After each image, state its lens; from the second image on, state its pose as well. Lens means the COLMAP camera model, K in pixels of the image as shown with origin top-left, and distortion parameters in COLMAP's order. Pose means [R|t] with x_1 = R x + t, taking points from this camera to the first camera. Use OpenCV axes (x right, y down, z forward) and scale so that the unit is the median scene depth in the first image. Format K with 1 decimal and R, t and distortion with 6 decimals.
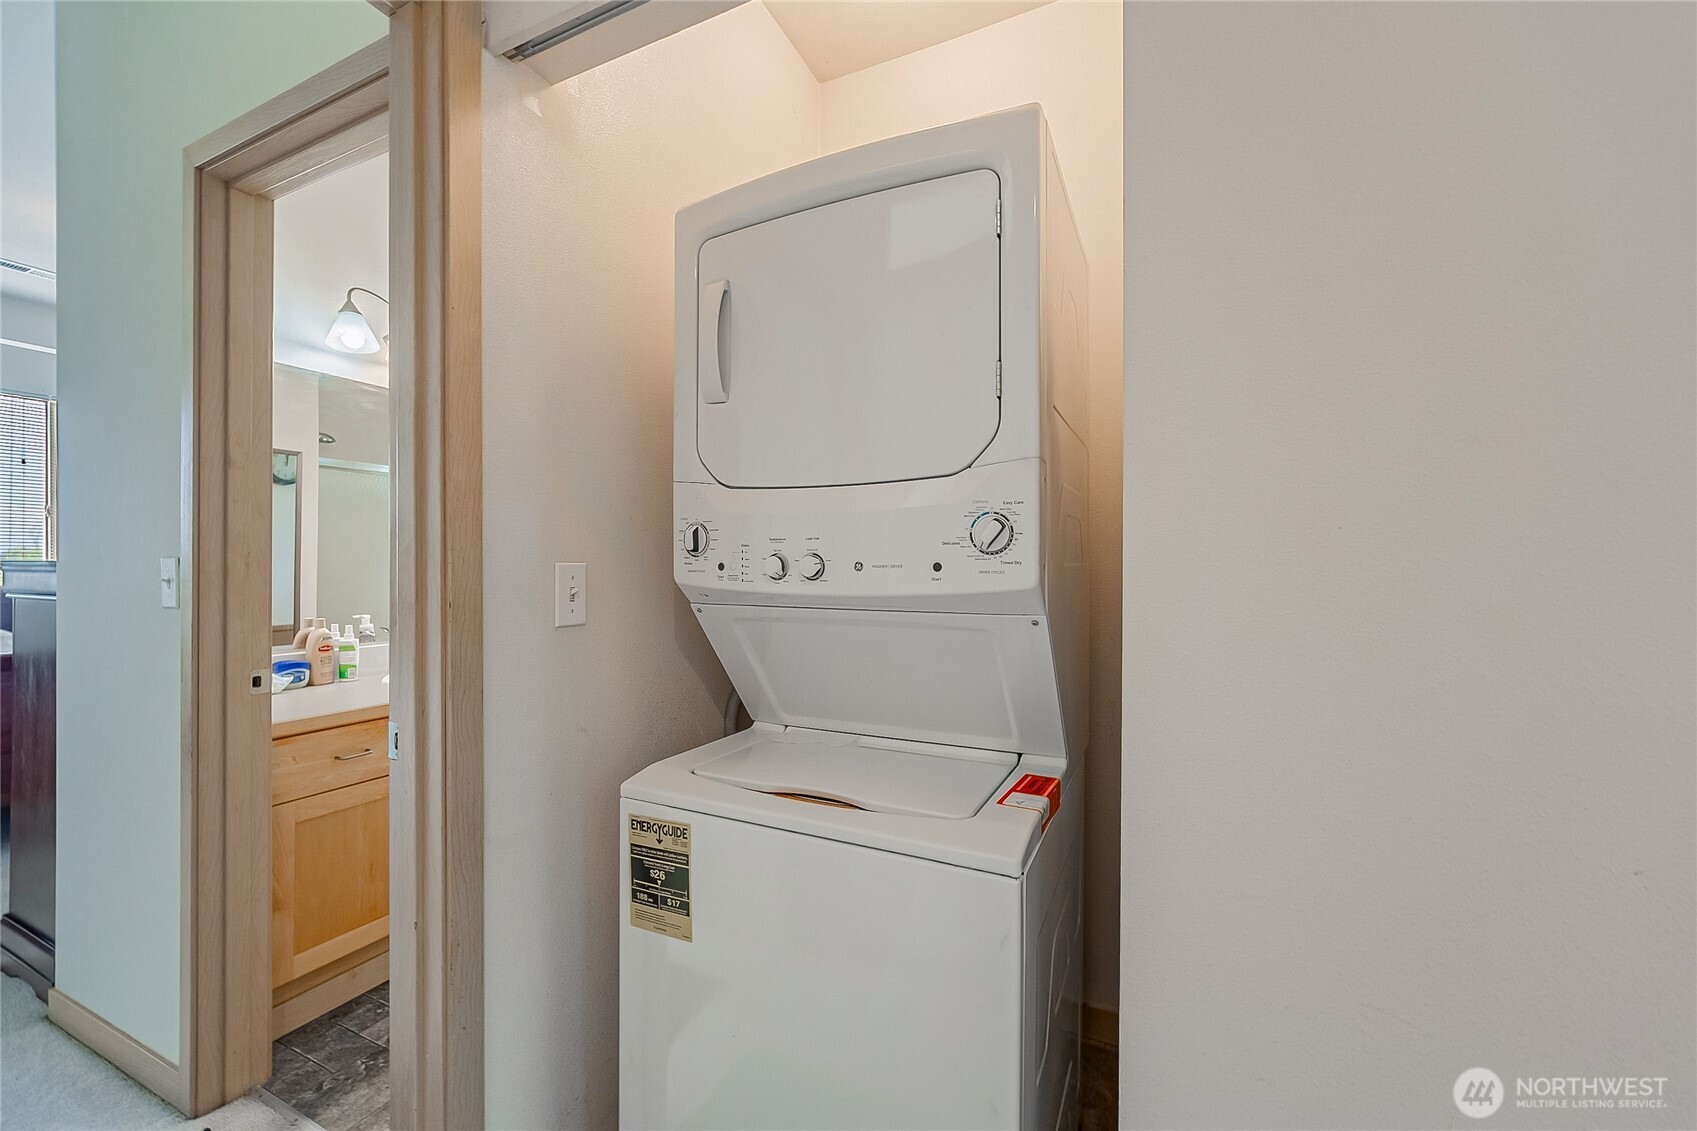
lens RADIAL K [[669.5, 0, 842.9], [0, 669.5, 566.5], [0, 0, 1]] dist [-0.002585, 0.000708]
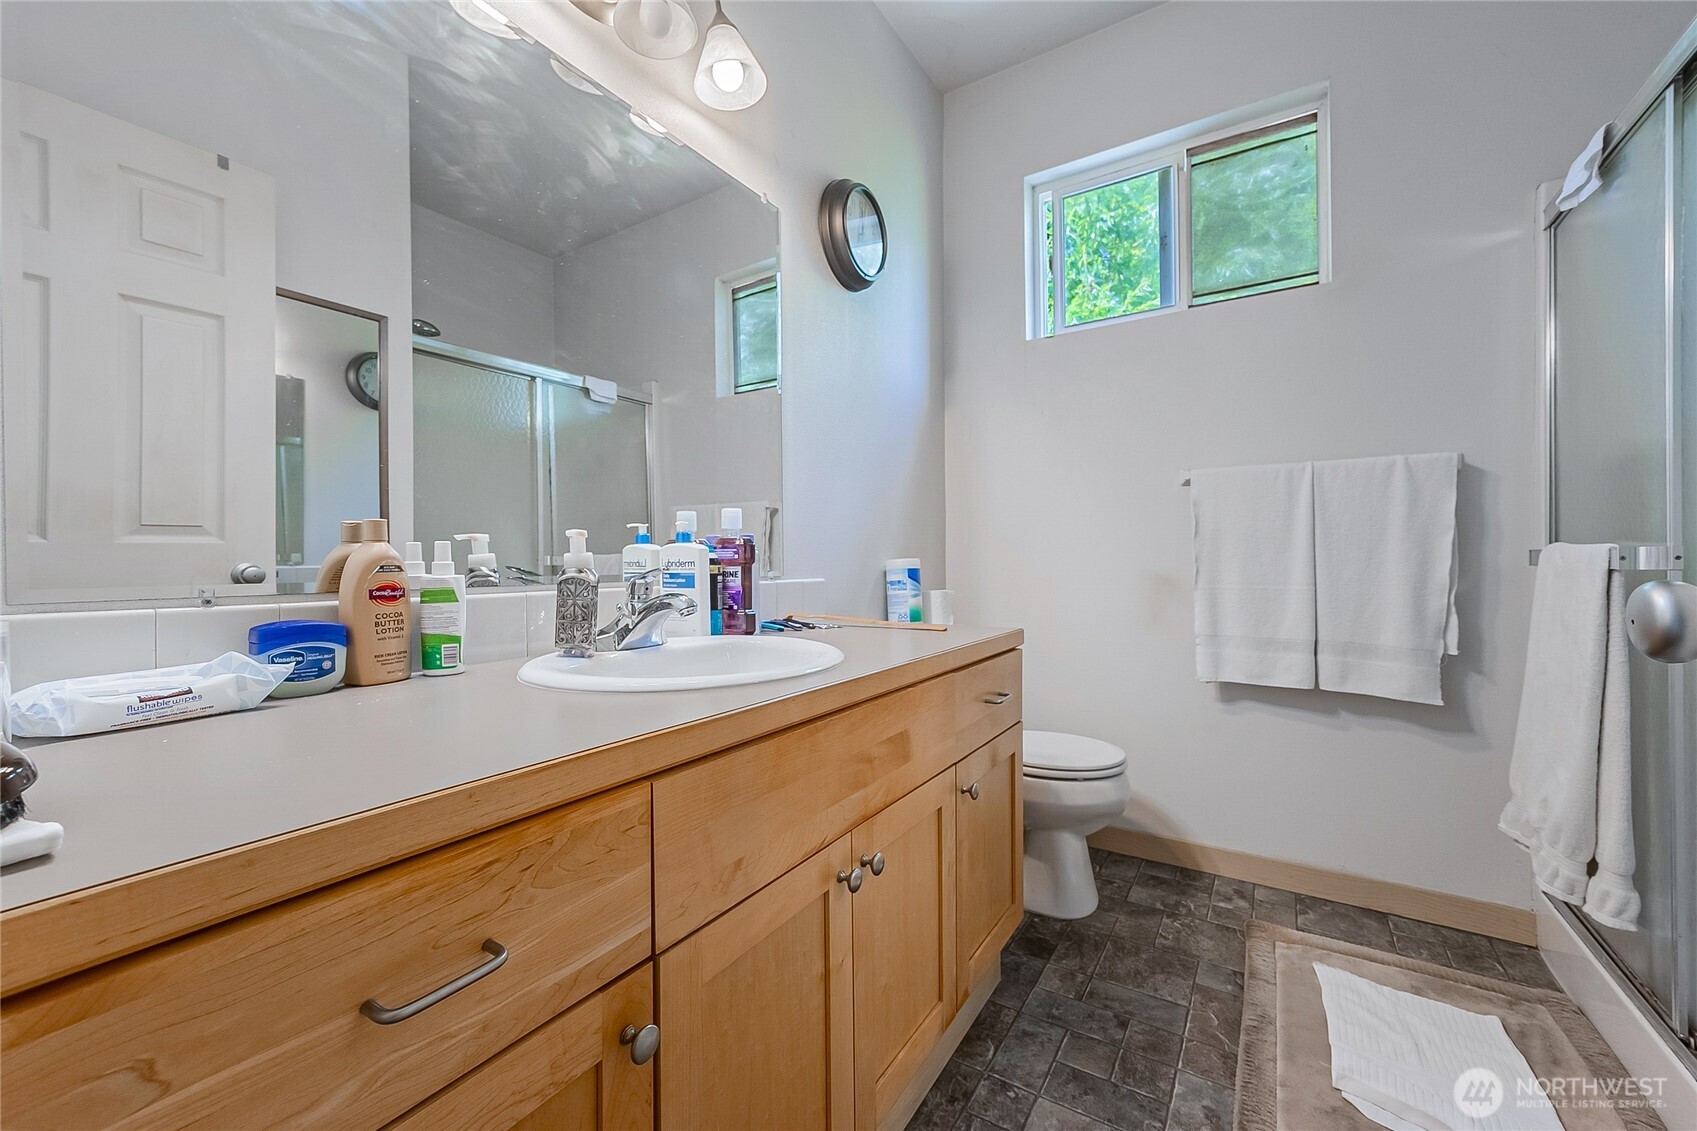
lens RADIAL K [[669.5, 0, 842.9], [0, 669.5, 566.5], [0, 0, 1]] dist [-0.002585, 0.000708]
pose [[0.991843, -0.013186, -0.126778, -0.444405], [0.014437, 0.999856, 0.008950, 0.105060], [0.126642, -0.010708, 0.991891, 0.626384]]
